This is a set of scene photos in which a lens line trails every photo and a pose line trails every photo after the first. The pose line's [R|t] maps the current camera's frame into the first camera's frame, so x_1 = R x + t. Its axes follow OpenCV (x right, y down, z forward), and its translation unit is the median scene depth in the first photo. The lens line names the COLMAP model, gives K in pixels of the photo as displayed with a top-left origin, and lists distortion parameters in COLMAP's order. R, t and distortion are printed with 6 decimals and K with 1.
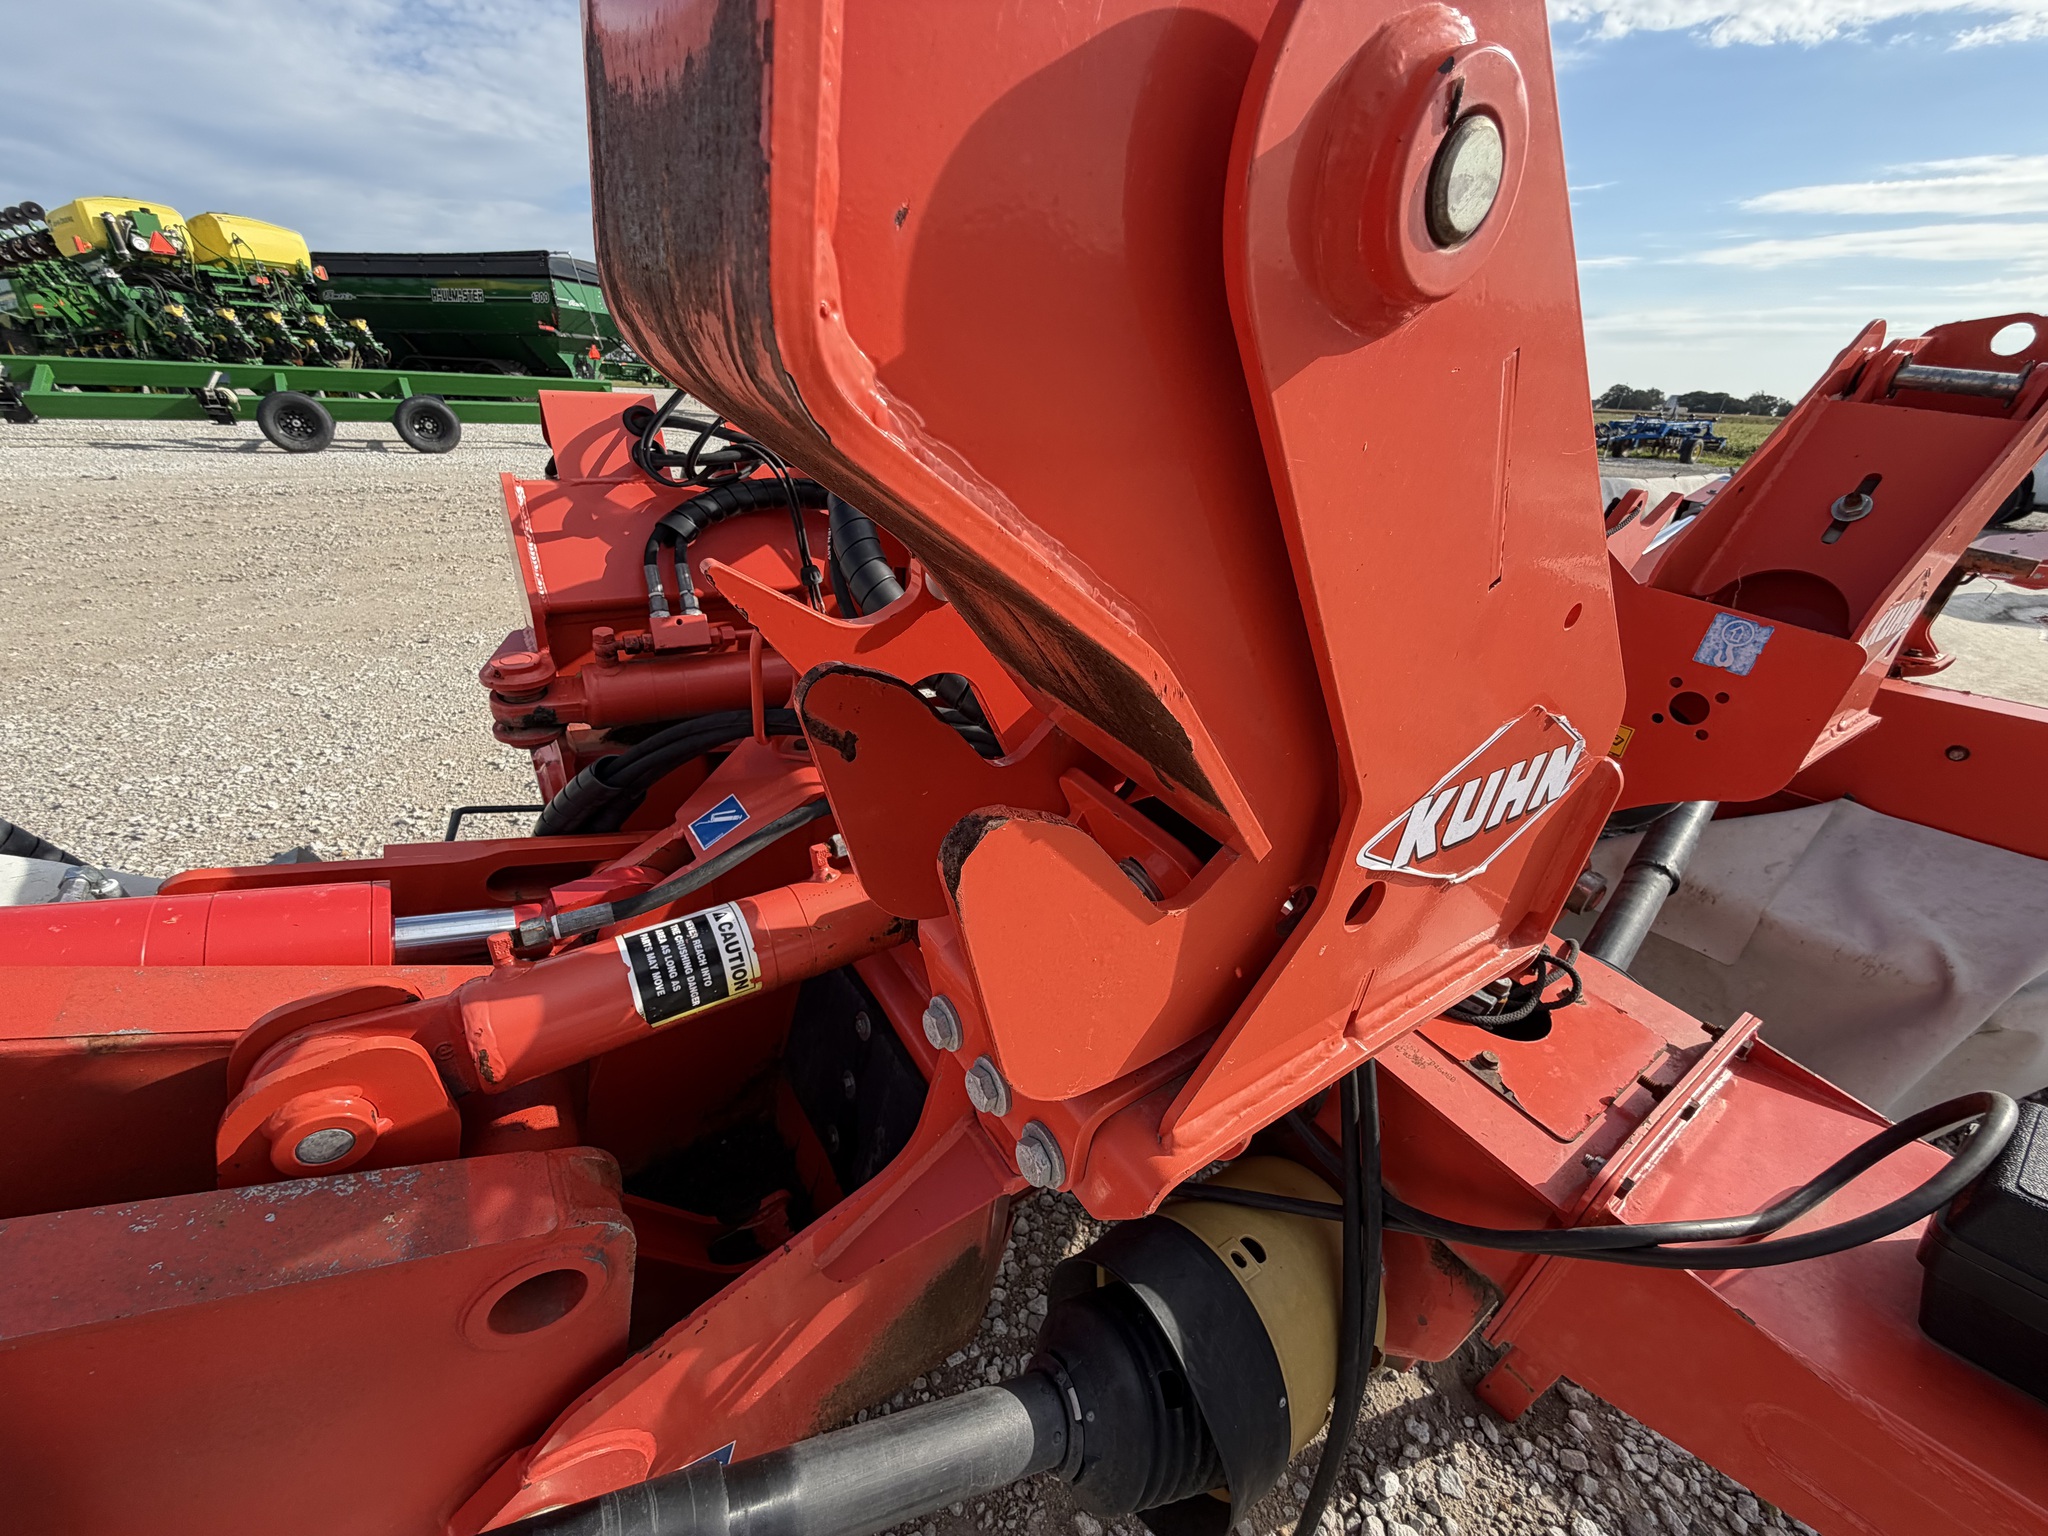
lens RADIAL K [[802.4, 0, 1029.0], [0, 802.4, 807.0], [0, 0, 1]] dist [-0.002322, 0.000421]
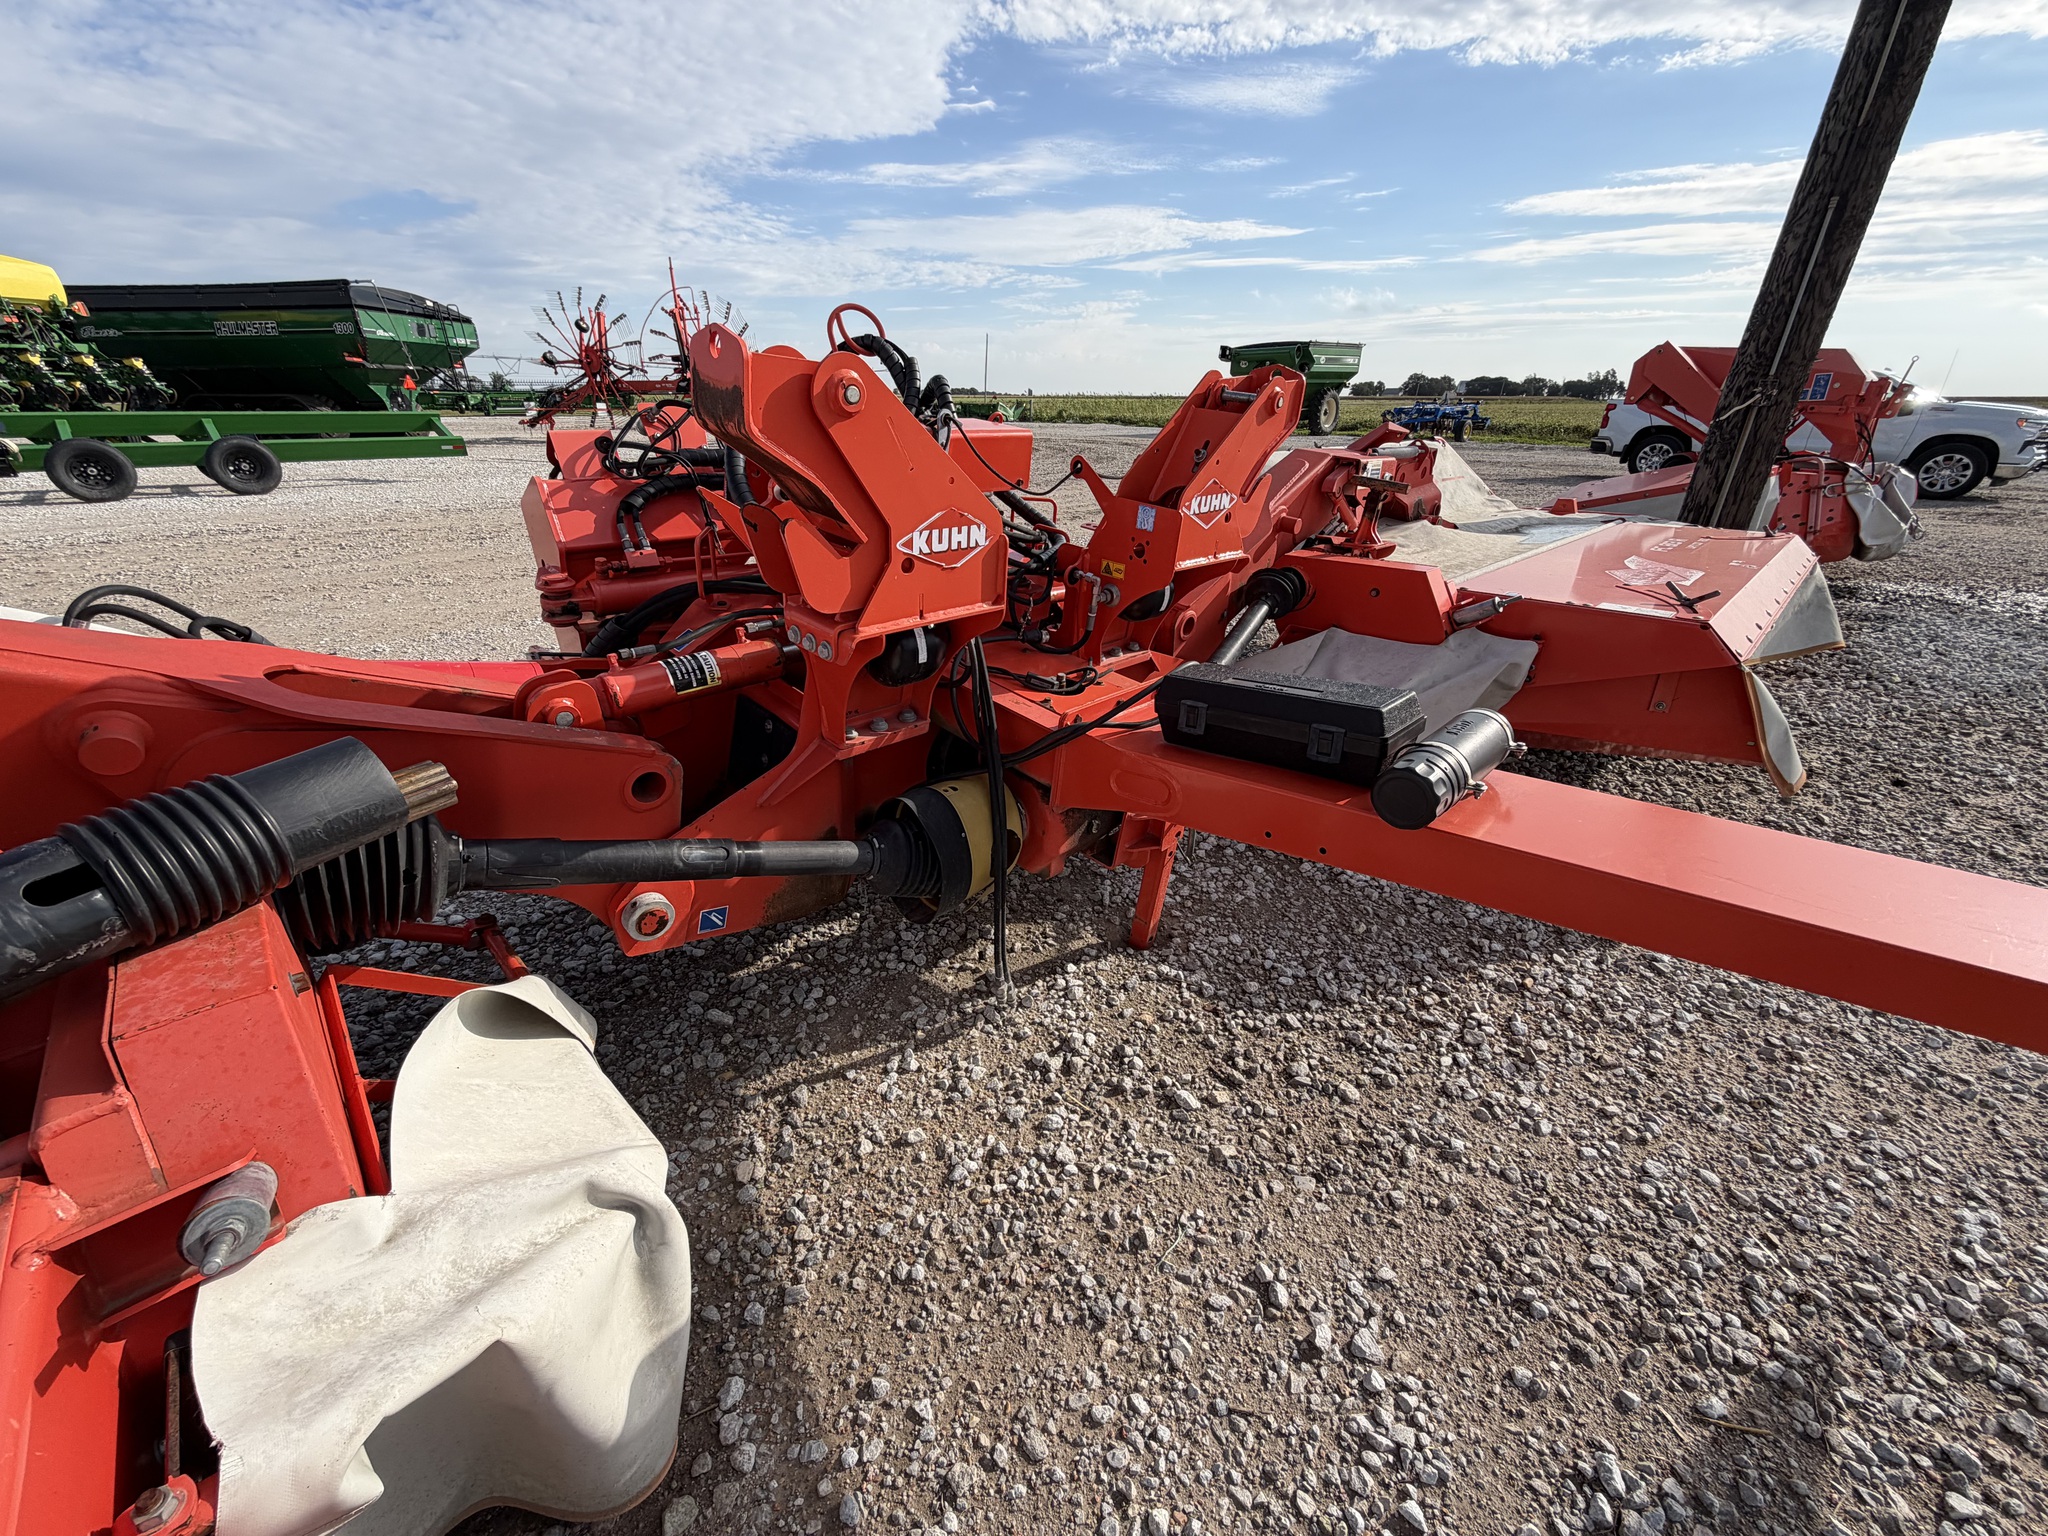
lens RADIAL K [[799.5, 0, 1038.8], [0, 799.5, 810.9], [0, 0, 1]] dist [-0.001940, 0.000300]
pose [[0.983344, -0.114293, 0.141319, 0.009165], [0.114559, 0.993397, 0.006274, 0.031900], [-0.141103, 0.010019, 0.989944, -0.066302]]
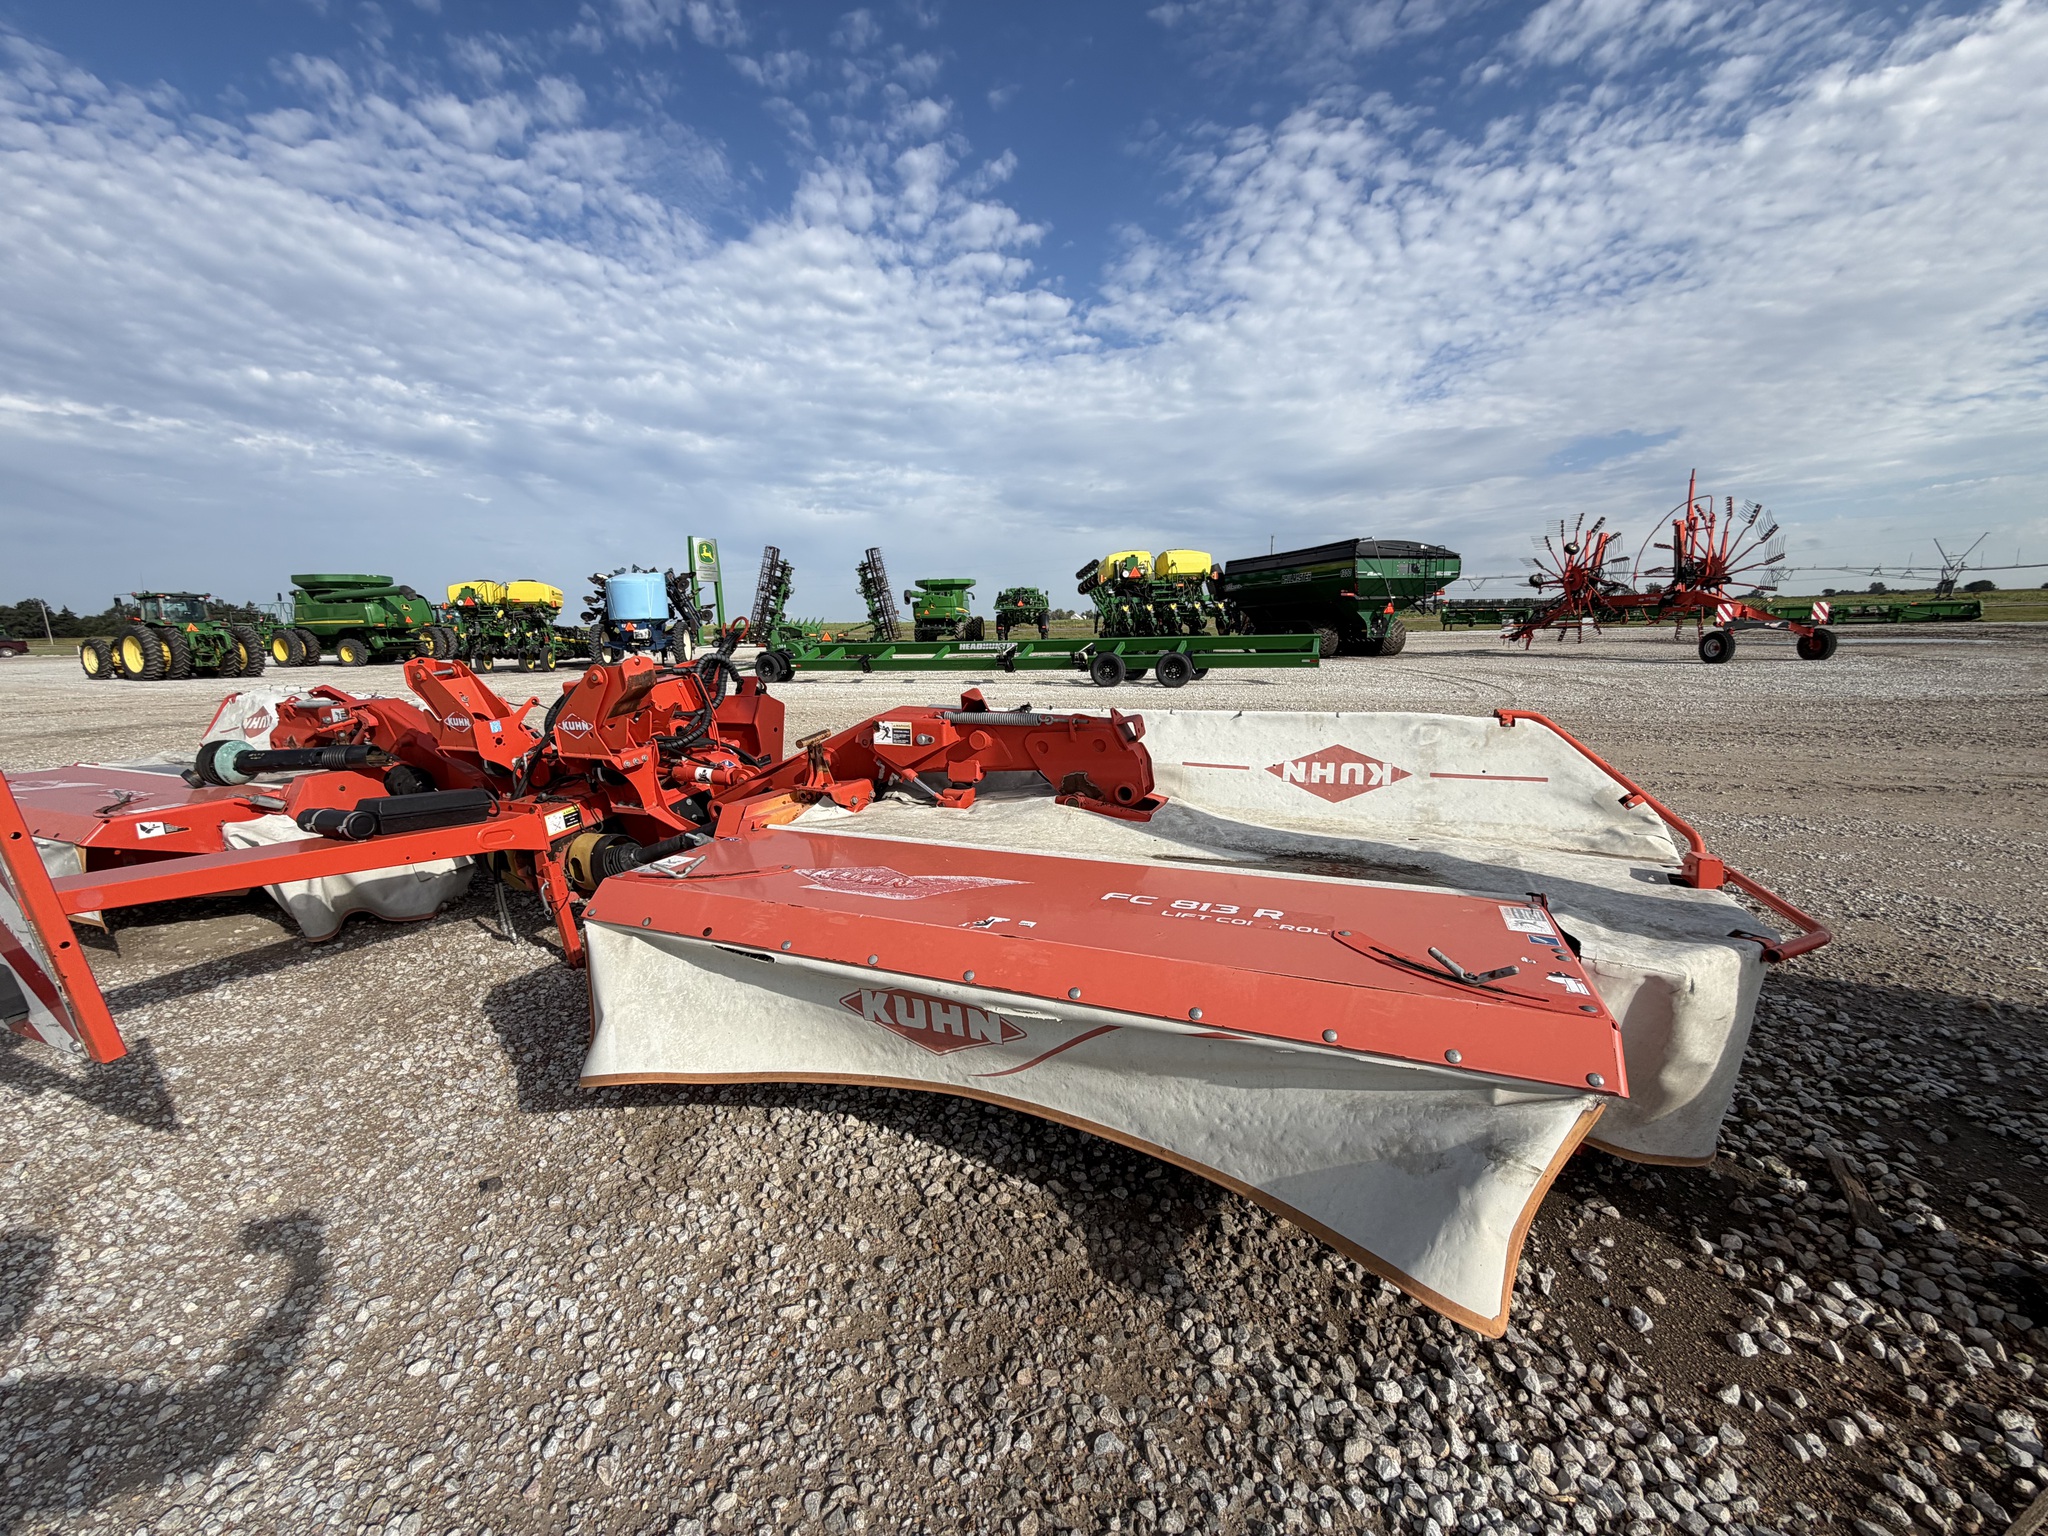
lens RADIAL K [[811.7, 0, 1007.1], [0, 811.7, 858.3], [0, 0, 1]] dist [0.000862, -0.000068]
pose [[0.512758, 0.181361, -0.839158, 0.299606], [-0.351828, 0.935979, -0.012694, -0.012294], [0.783132, 0.301748, 0.543739, 0.024430]]
